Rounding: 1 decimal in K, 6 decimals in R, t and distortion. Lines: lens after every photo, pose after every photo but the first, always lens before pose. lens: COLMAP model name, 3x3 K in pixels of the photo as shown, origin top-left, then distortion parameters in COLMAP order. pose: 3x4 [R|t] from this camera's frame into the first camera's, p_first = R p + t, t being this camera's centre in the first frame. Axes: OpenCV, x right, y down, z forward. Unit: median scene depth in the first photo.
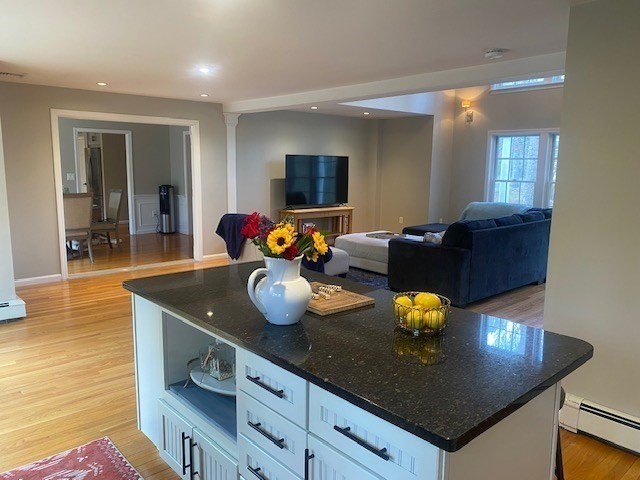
lens RADIAL K [[487.1, 0, 319.7], [0, 487.1, 240.2], [0, 0, 1]] dist [0.063805, -0.062207]
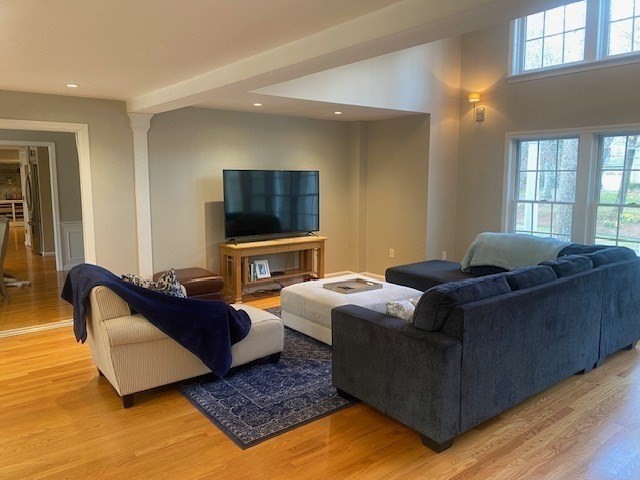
lens RADIAL K [[487.1, 0, 322.3], [0, 487.1, 237.6], [0, 0, 1]] dist [0.063805, -0.062207]
pose [[0.998543, -0.006683, -0.053542, 0.113057], [0.005063, 0.999527, -0.030325, -0.048828], [0.053720, 0.030010, 0.998105, 0.271326]]
